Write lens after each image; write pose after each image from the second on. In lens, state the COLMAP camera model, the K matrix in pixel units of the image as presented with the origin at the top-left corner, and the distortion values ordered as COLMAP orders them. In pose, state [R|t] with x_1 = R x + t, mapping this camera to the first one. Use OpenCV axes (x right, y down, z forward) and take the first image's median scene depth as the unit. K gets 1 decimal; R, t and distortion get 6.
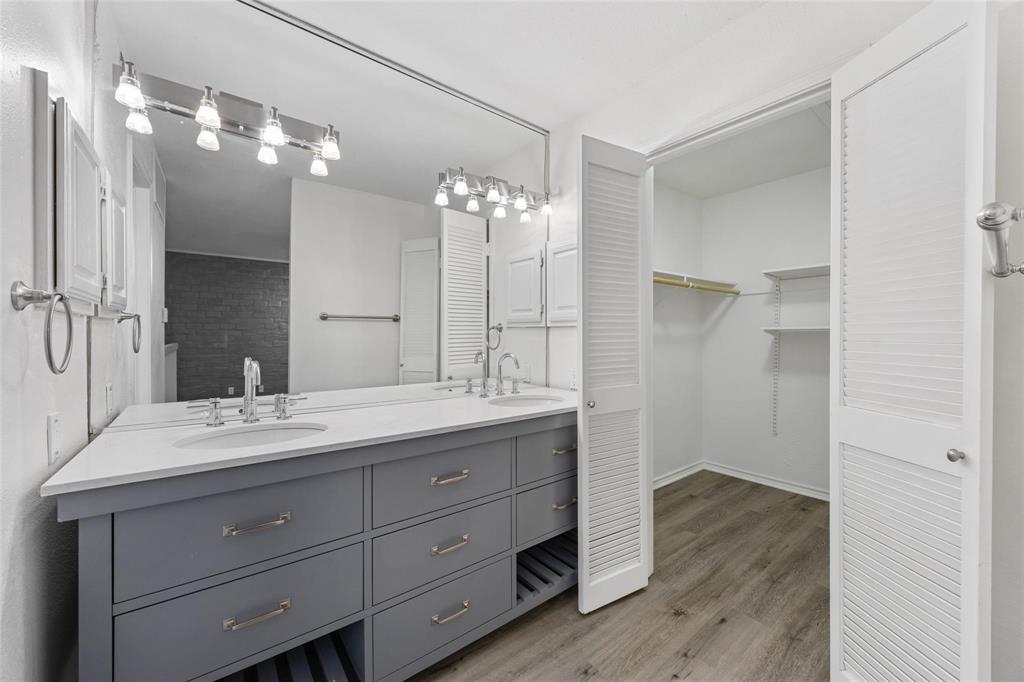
lens RADIAL K [[394.8, 0, 512.0], [0, 394.8, 341.0], [0, 0, 1]] dist [-0.001695, -0.000115]
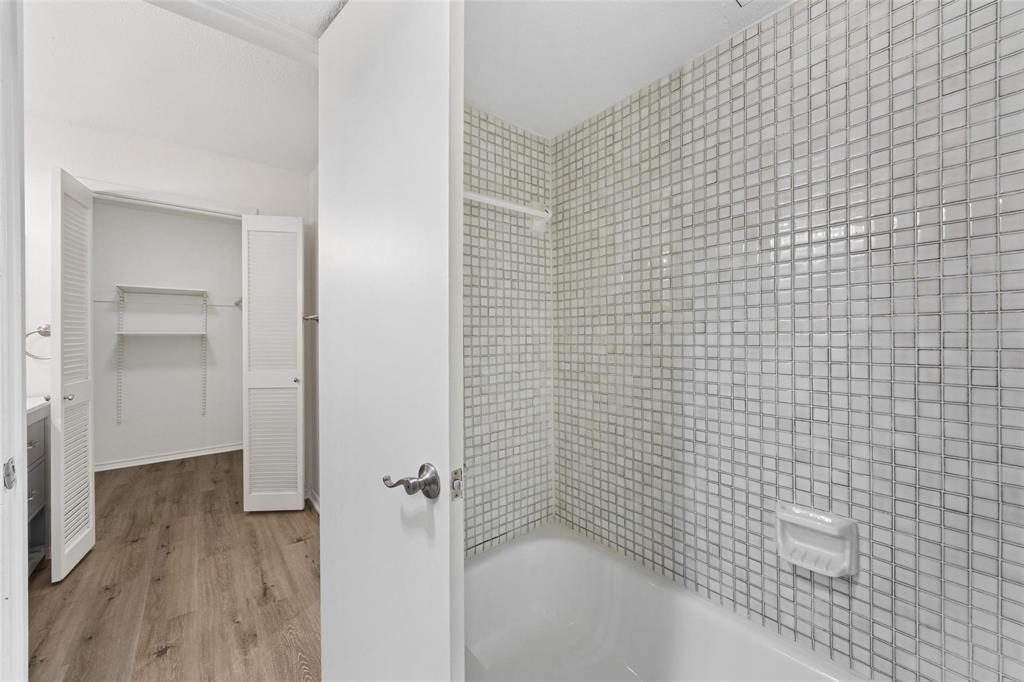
lens RADIAL K [[394.8, 0, 512.0], [0, 394.8, 341.0], [0, 0, 1]] dist [-0.001695, -0.000115]
pose [[0.000795, -0.004067, 0.999991, -0.886184], [0.010040, 0.999941, 0.004059, -0.000263], [-0.999949, 0.010037, 0.000836, -0.303143]]
